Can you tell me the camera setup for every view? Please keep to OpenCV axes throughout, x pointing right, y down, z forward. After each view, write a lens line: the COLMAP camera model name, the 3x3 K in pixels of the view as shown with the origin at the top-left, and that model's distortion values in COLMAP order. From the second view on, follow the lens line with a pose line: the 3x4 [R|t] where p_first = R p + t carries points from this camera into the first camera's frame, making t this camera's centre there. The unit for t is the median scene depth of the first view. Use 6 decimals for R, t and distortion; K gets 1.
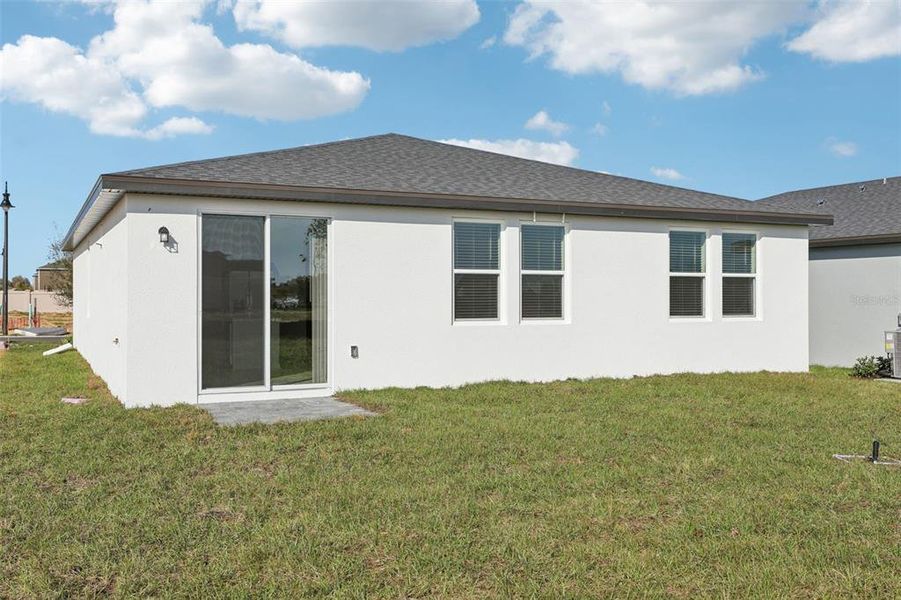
lens RADIAL K [[861.4, 0, 450.5], [0, 861.4, 300.0], [0, 0, 1]] dist [0.025282, -0.008825]
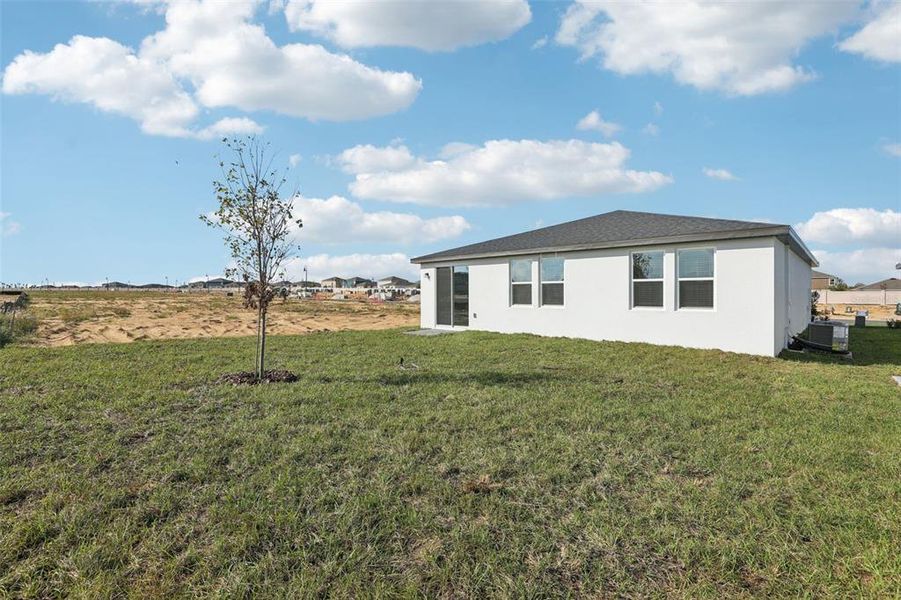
lens RADIAL K [[416.1, 0, 451.4], [0, 416.1, 292.7], [0, 0, 1]] dist [-0.032436, 0.000431]
pose [[0.345978, -0.003820, -0.938235, 0.861930], [-0.002945, 0.999982, -0.005157, -0.002122], [0.938238, 0.004548, 0.345960, 0.408669]]
